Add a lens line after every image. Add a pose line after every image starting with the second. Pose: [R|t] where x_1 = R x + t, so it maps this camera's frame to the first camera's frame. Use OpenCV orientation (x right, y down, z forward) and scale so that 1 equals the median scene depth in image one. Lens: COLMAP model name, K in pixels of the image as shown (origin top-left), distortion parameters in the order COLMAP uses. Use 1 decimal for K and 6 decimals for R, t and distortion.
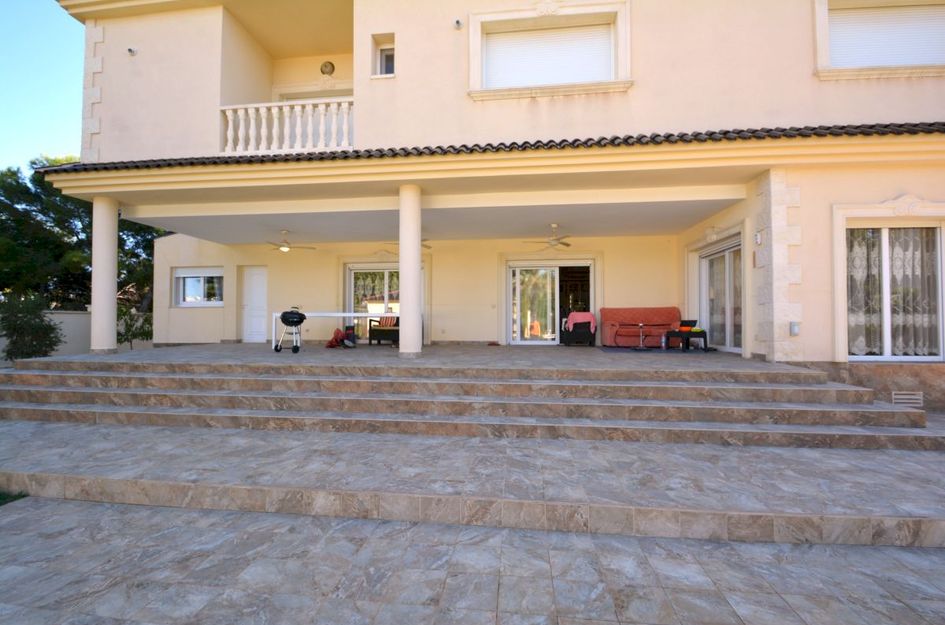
lens RADIAL K [[412.1, 0, 471.7], [0, 412.1, 314.8], [0, 0, 1]] dist [-0.003923, -0.005570]
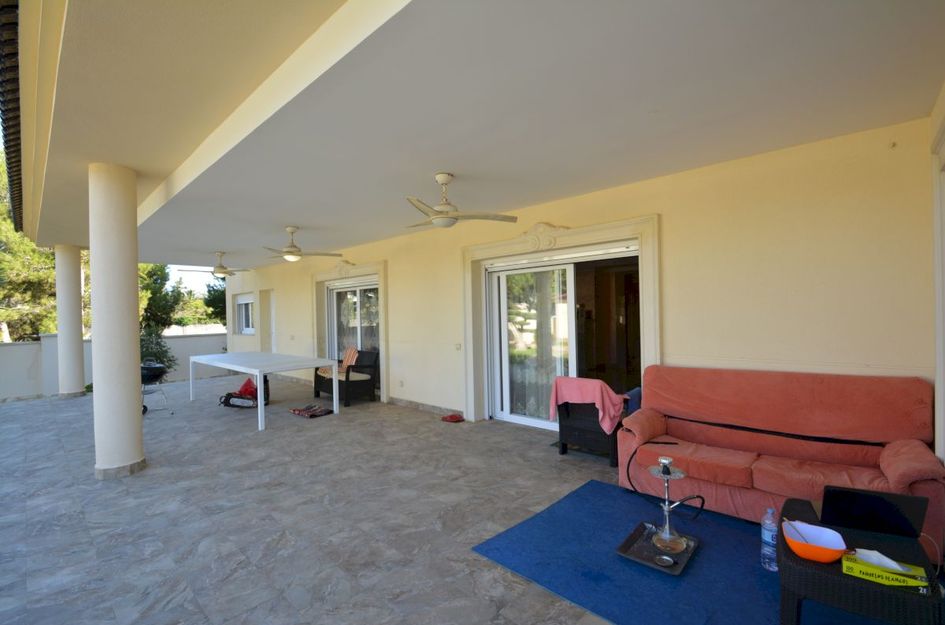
lens RADIAL K [[412.1, 0, 472.4], [0, 412.1, 314.8], [0, 0, 1]] dist [-0.003923, -0.005570]
pose [[0.809730, -0.015772, -0.586591, 0.388731], [0.031290, 0.999377, 0.016322, -0.071604], [0.585968, -0.031571, 0.809719, 0.567212]]
